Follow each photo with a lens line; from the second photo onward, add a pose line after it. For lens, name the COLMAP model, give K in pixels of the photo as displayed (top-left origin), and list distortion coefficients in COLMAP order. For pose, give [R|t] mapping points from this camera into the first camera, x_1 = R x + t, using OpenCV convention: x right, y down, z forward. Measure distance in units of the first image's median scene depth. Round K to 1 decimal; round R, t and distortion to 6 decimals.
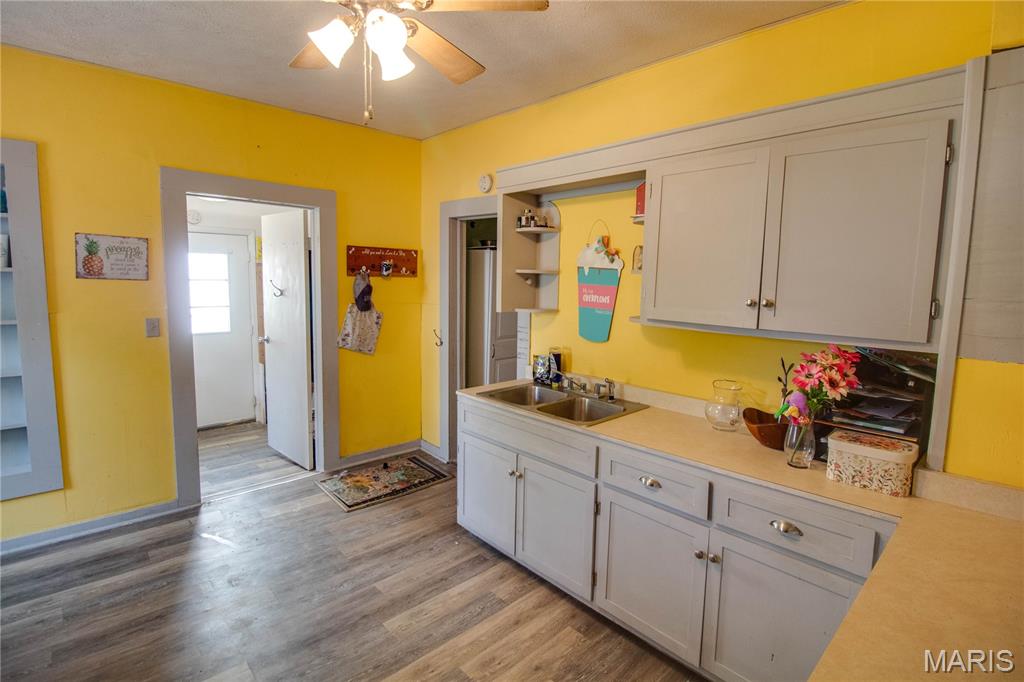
lens RADIAL K [[495.8, 0, 525.5], [0, 495.8, 333.8], [0, 0, 1]] dist [-0.003194, -0.001097]
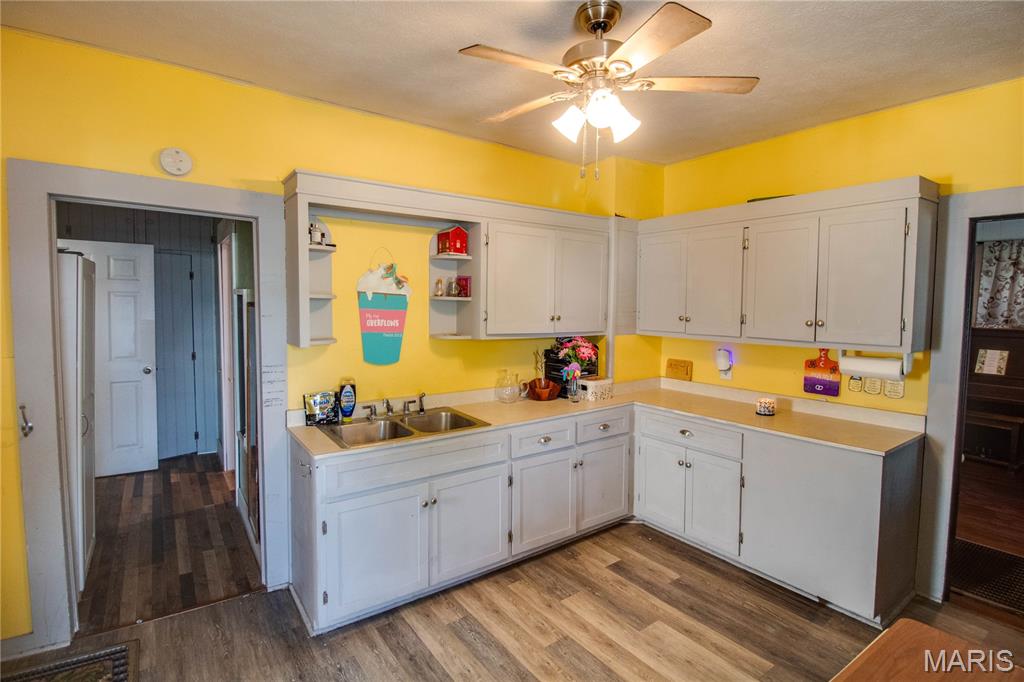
lens RADIAL K [[495.8, 0, 525.5], [0, 495.8, 333.8], [0, 0, 1]] dist [-0.003194, -0.001097]
pose [[0.123537, -0.078141, 0.989259, -0.916175], [0.100707, 0.992735, 0.065839, -0.093869], [-0.987217, 0.091492, 0.130509, 0.624675]]
